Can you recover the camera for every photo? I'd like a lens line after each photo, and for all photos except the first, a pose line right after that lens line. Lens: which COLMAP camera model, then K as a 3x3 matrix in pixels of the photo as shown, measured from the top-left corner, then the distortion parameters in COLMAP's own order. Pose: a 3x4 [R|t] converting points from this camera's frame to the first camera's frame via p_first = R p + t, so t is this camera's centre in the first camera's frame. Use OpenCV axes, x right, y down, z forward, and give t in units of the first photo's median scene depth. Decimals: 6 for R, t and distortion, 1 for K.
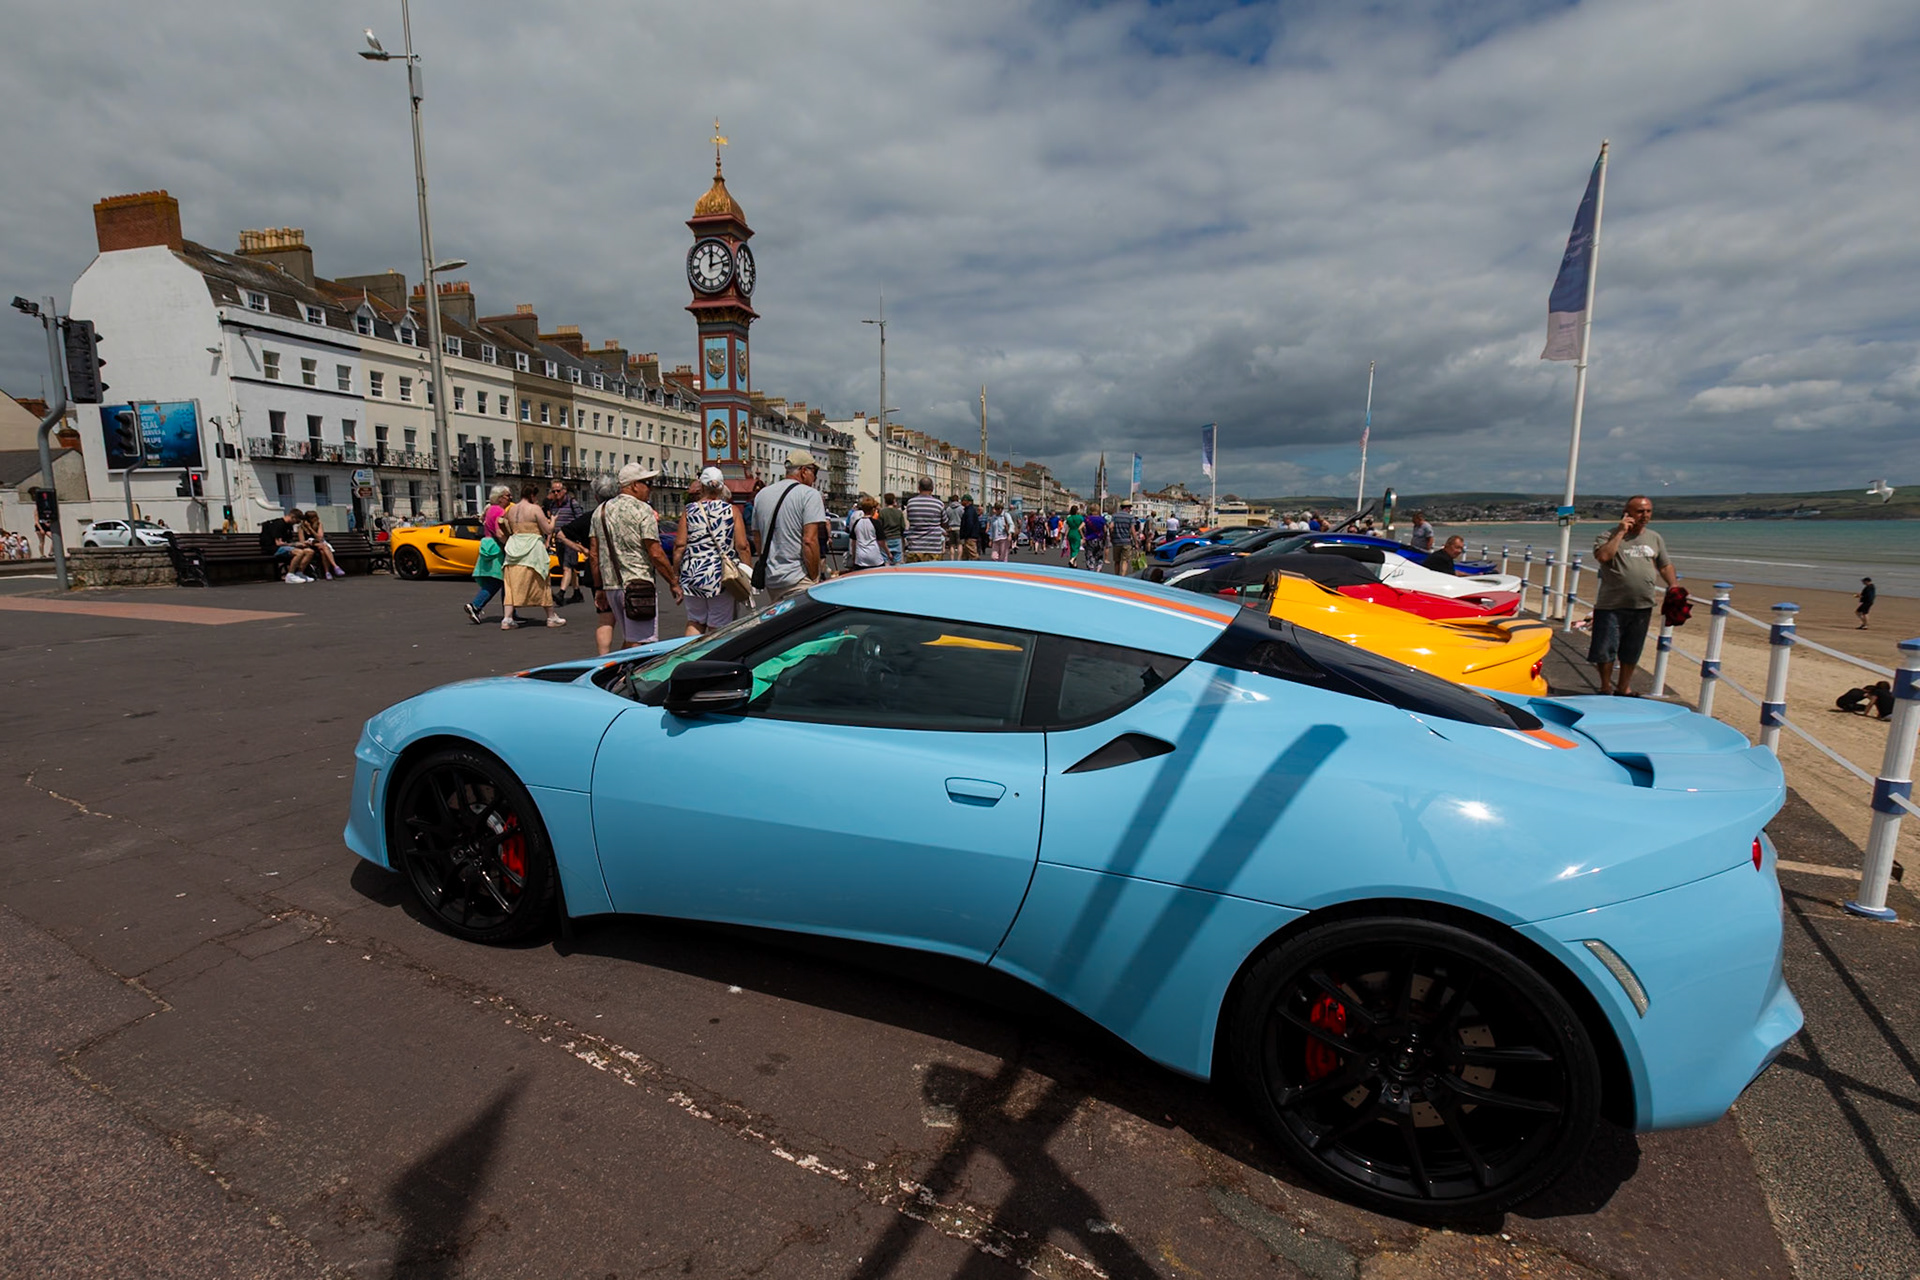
lens RADIAL K [[941.5, 0, 887.2], [0, 941.5, 678.2], [0, 0, 1]] dist [0.005099, -0.000649]
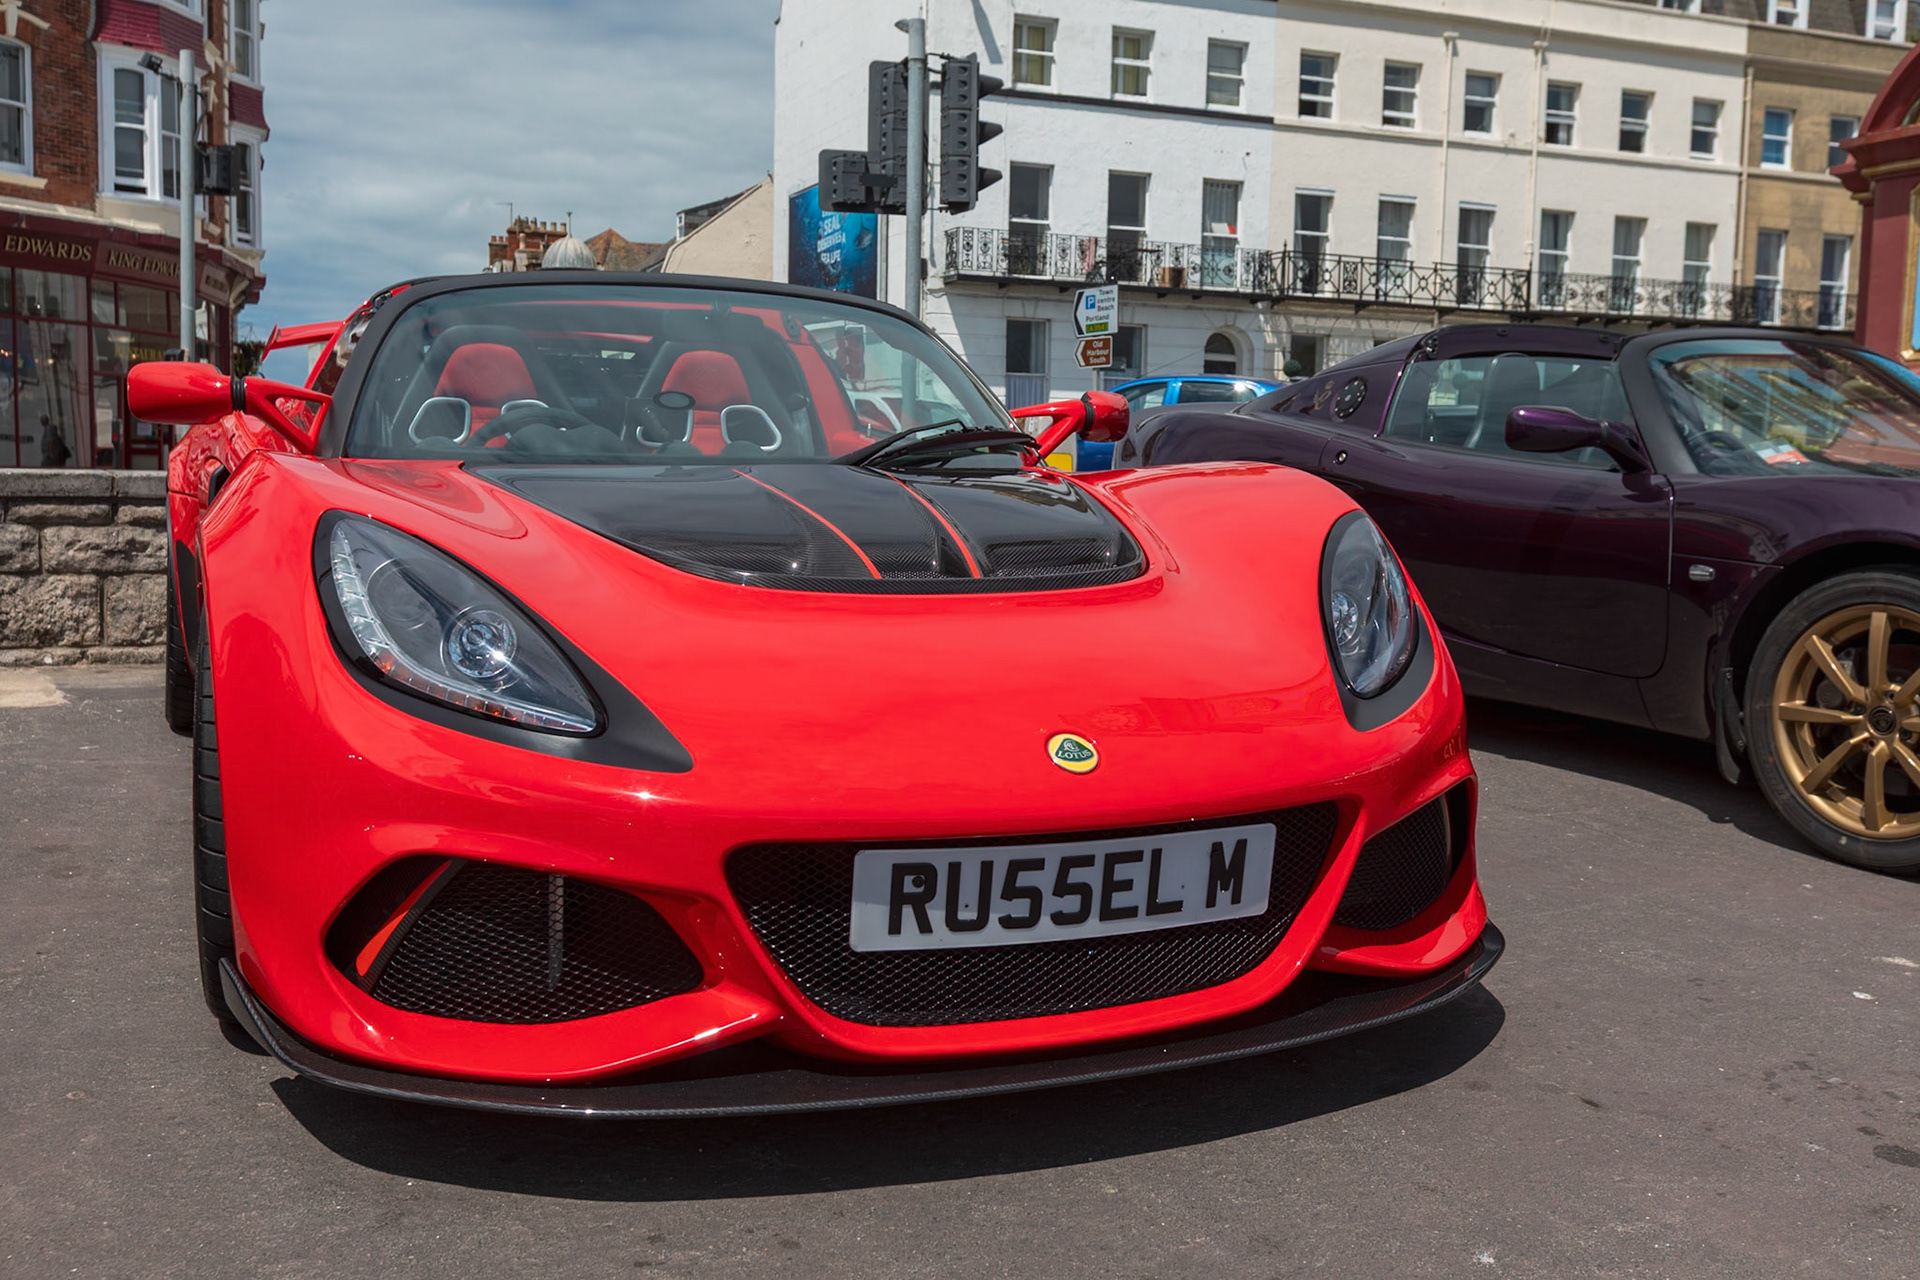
lens RADIAL K [[1802.9, 0, 959.3], [0, 1802.9, 624.7], [0, 0, 1]] dist [-0.009329, 0.000000]
pose [[0.628216, 0.088346, -0.773007, -0.057775], [-0.149578, 0.988713, -0.008562, -0.071369], [0.763526, 0.121003, 0.634339, 0.460748]]
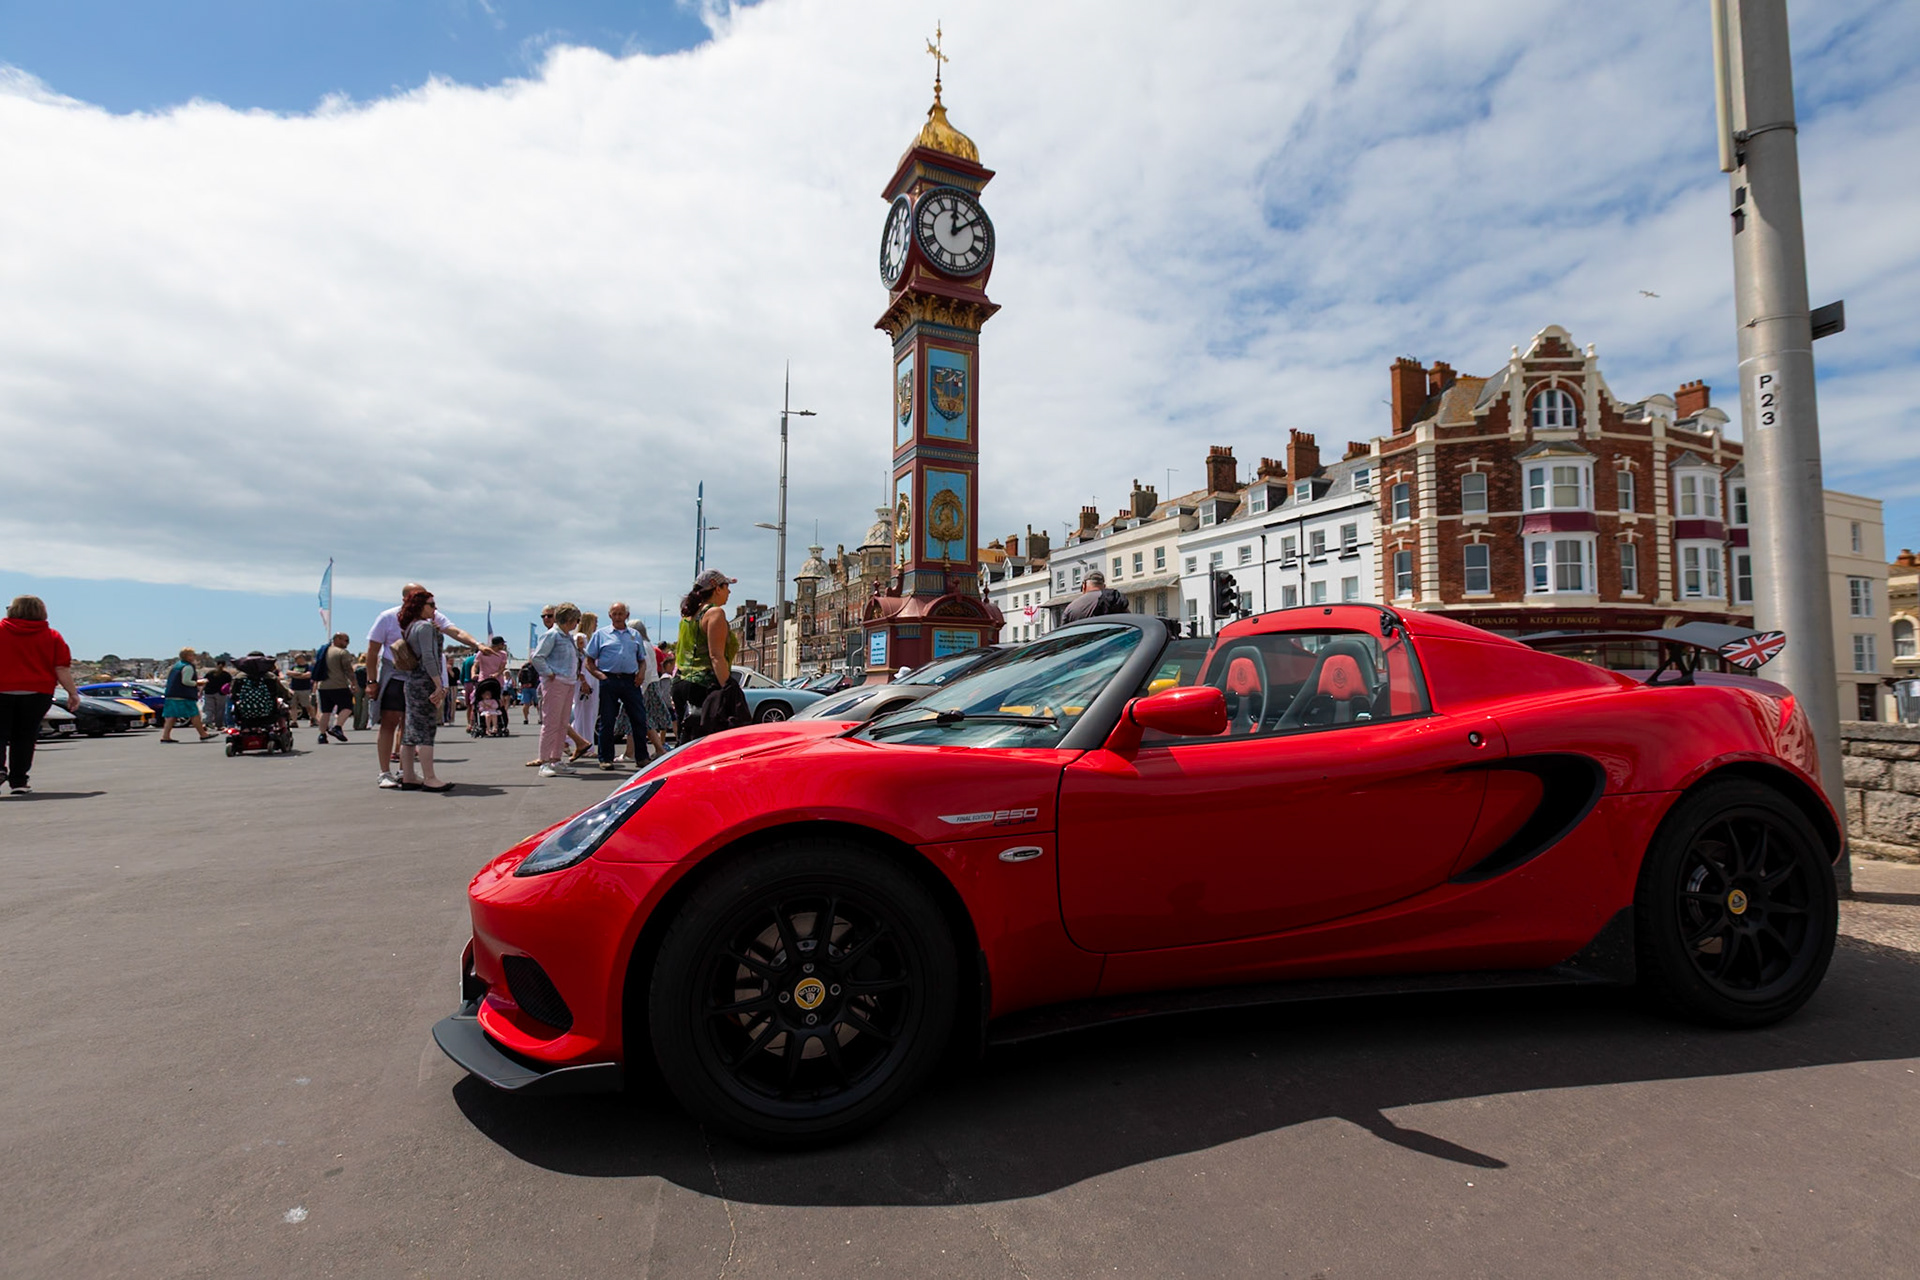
lens RADIAL K [[876.1, 0, 956.2], [0, 876.1, 624.0], [0, 0, 1]] dist [0.004756, 0.001025]
pose [[-0.765698, -0.052807, -0.641029, 0.092487], [-0.108510, 0.992945, 0.047817, -0.135210], [0.633981, 0.106171, -0.766026, 0.854093]]
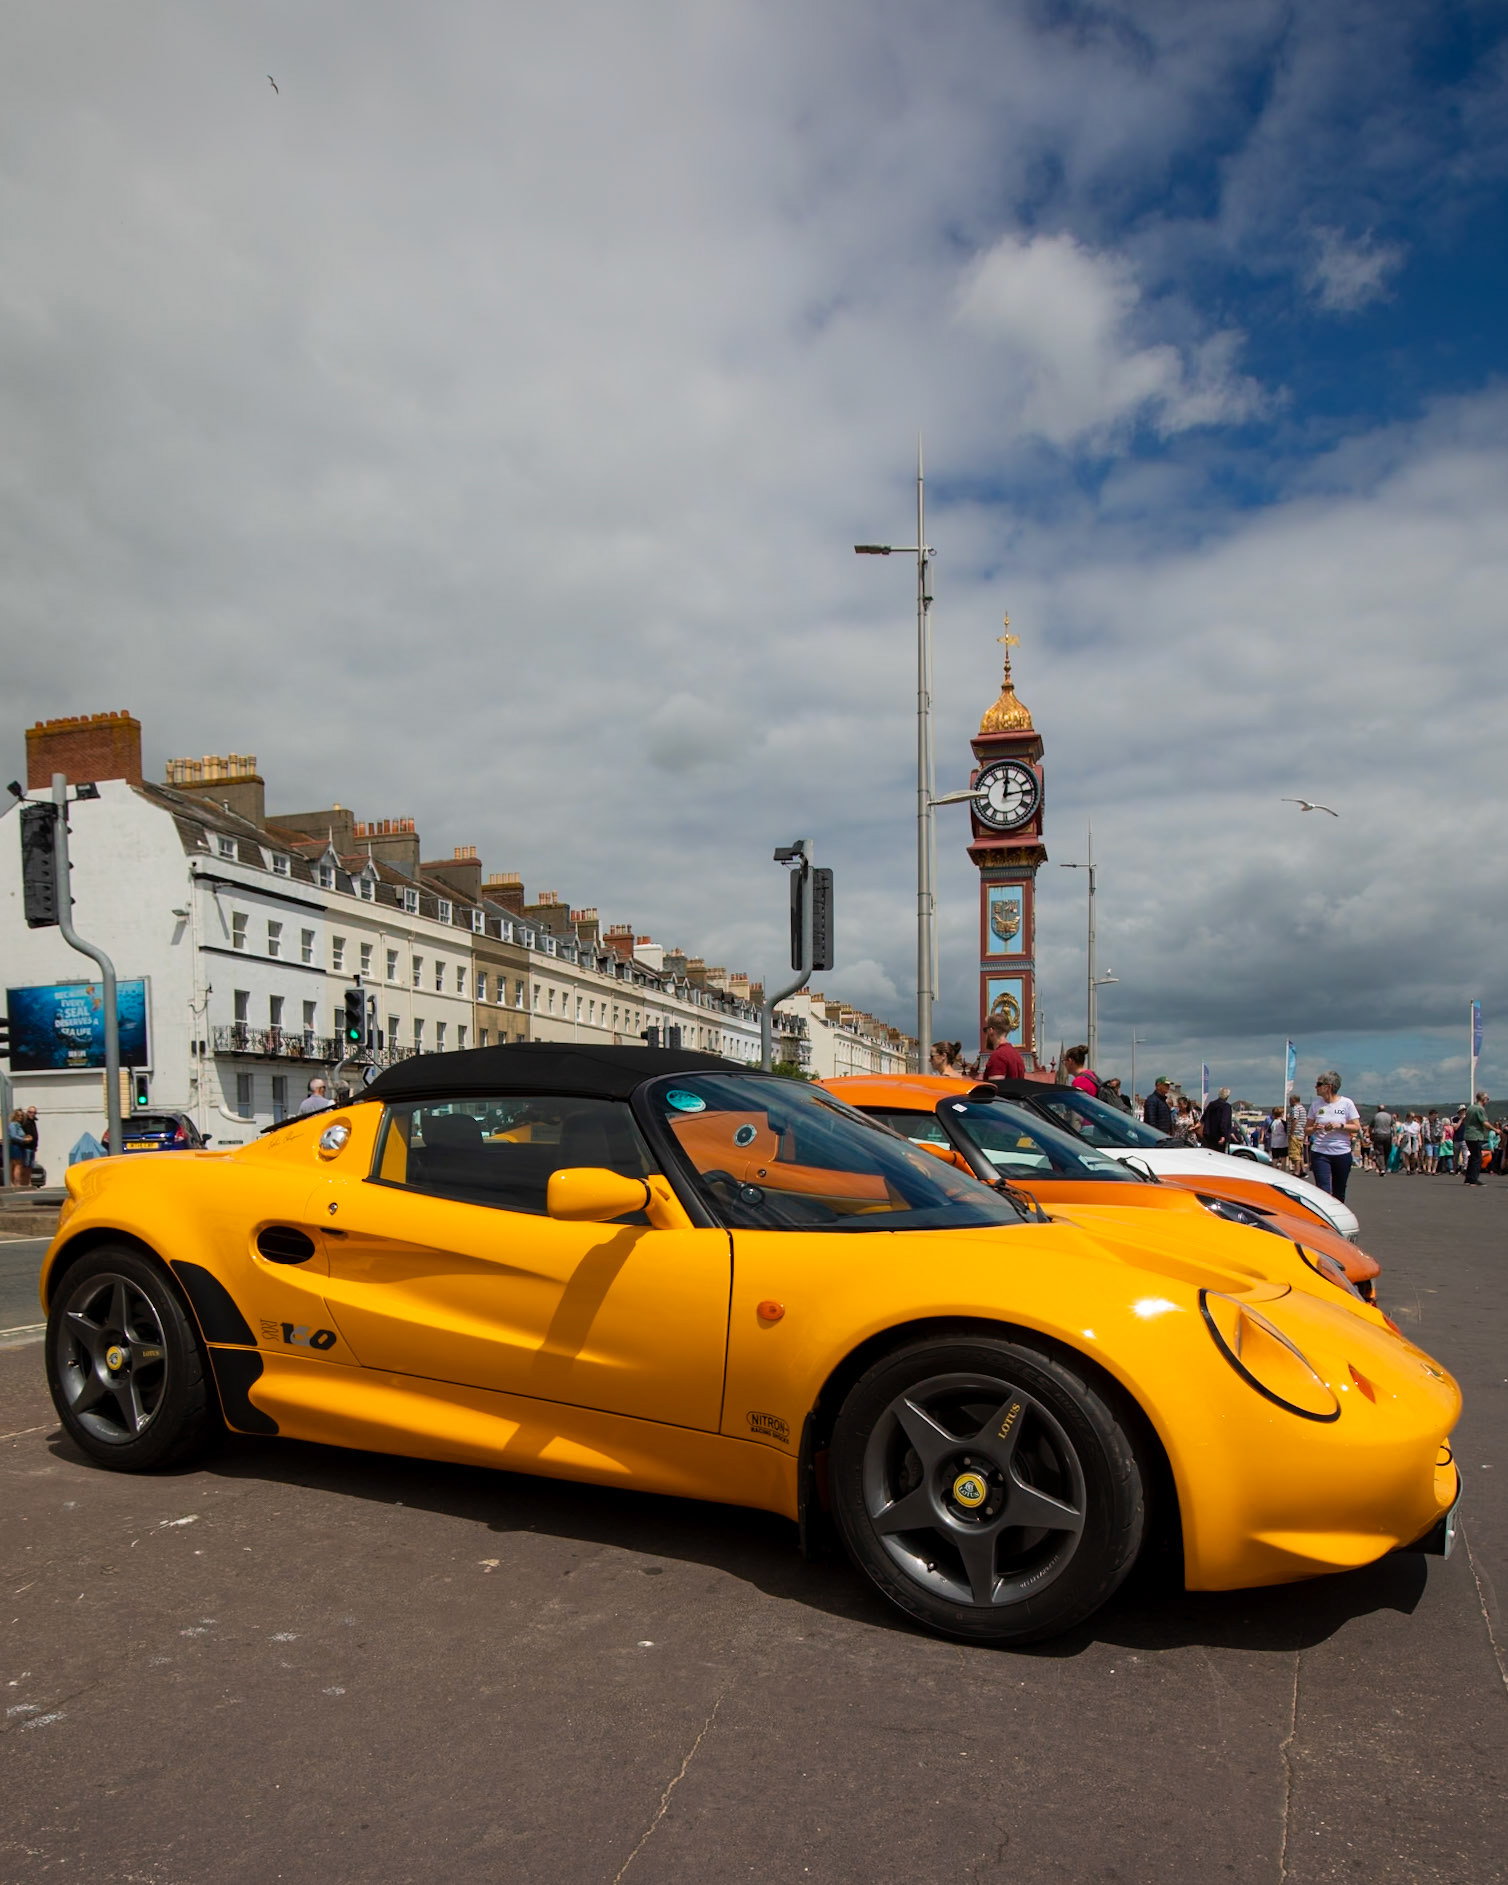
lens RADIAL K [[1366.3, 0, 723.5], [0, 1366.3, 1231.3], [0, 0, 1]] dist [-0.062050, 0.041995]
pose [[0.999904, -0.005302, -0.012779, -0.227139], [0.004023, 0.995164, -0.098140, 0.008940], [0.013237, 0.098079, 0.995091, -0.027449]]
